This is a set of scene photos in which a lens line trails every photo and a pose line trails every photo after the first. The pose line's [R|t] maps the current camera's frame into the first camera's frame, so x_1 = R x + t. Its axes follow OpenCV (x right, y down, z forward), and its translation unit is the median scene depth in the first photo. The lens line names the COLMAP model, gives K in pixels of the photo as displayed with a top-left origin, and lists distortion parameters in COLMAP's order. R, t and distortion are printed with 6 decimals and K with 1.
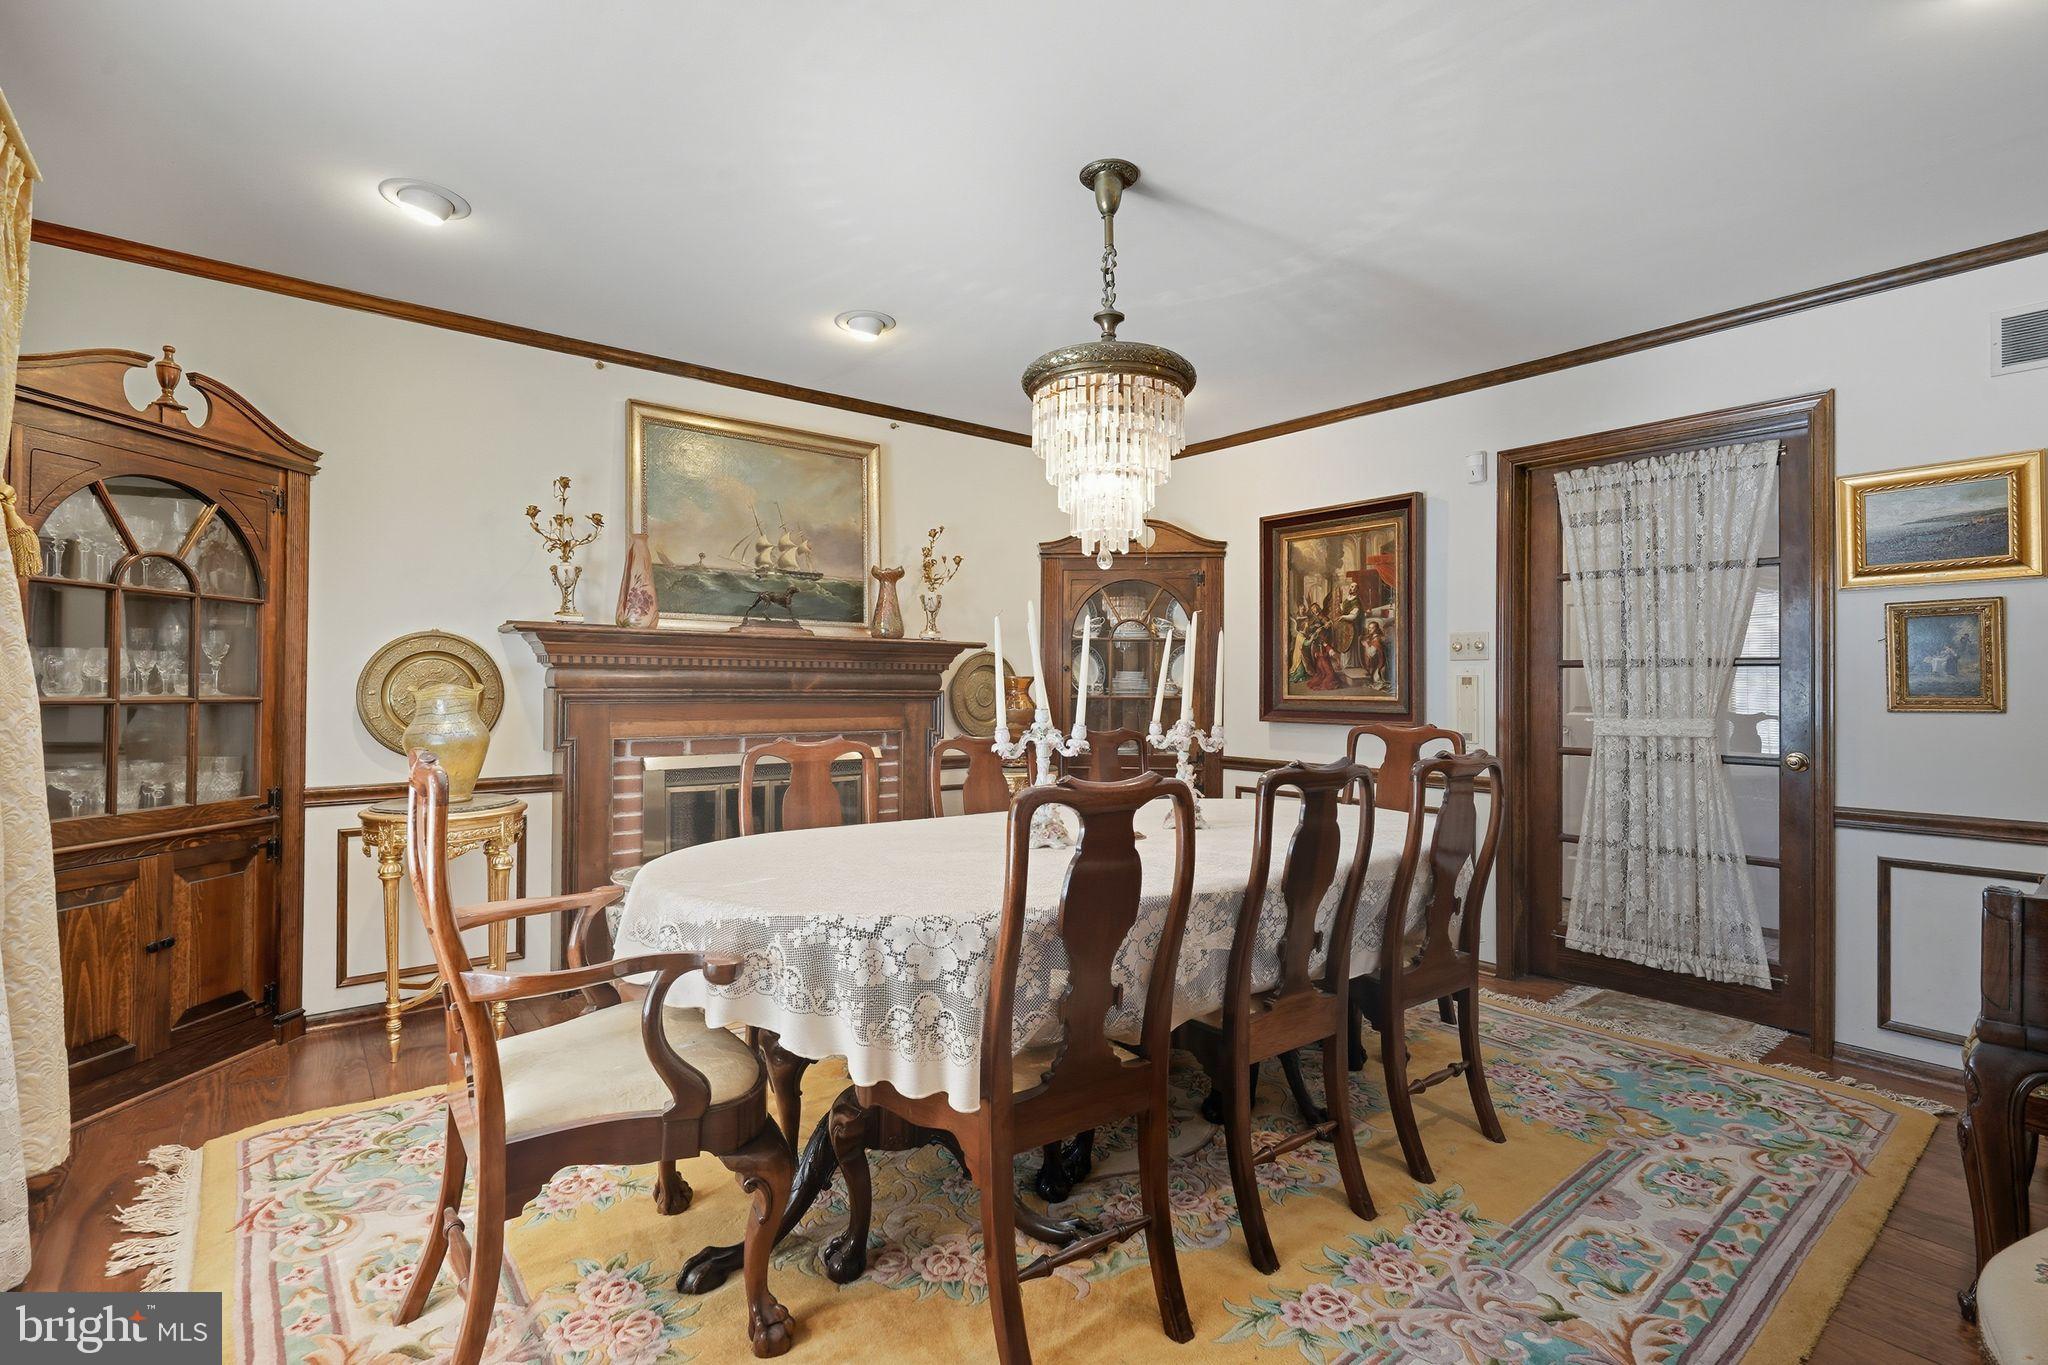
lens RADIAL K [[924.9, 0, 1023.5], [0, 924.9, 688.2], [0, 0, 1]] dist [-0.004411, 0.000850]
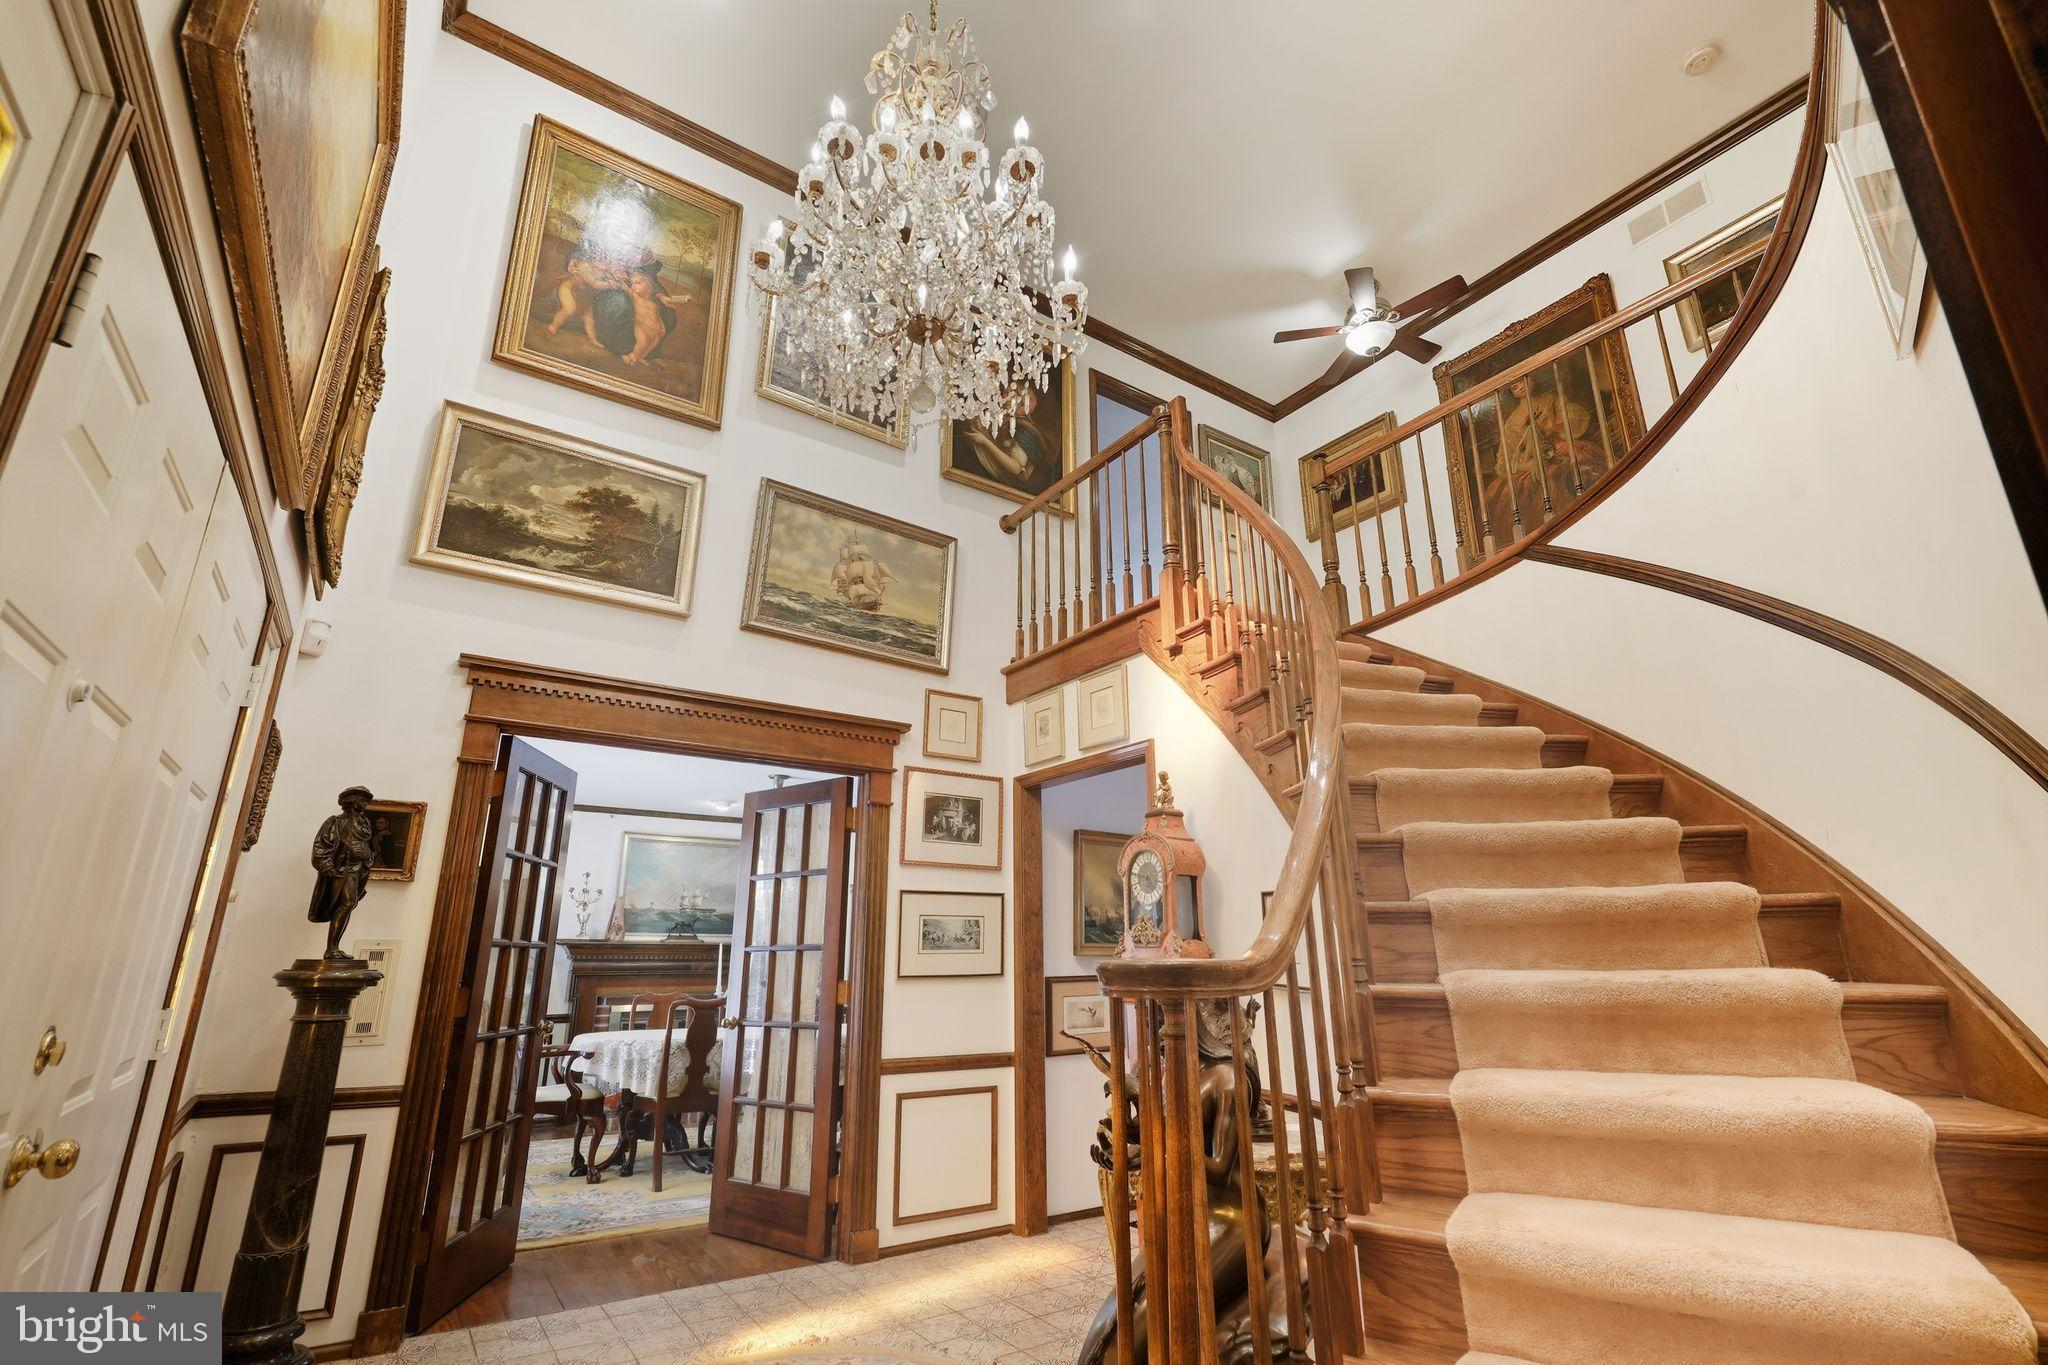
lens RADIAL K [[924.9, 0, 1023.5], [0, 924.9, 688.2], [0, 0, 1]] dist [-0.004411, 0.000850]
pose [[0.996957, -0.025509, -0.073665, 0.693942], [0.003274, 0.957815, -0.287366, -0.007849], [0.077888, 0.286250, 0.954984, -1.126016]]
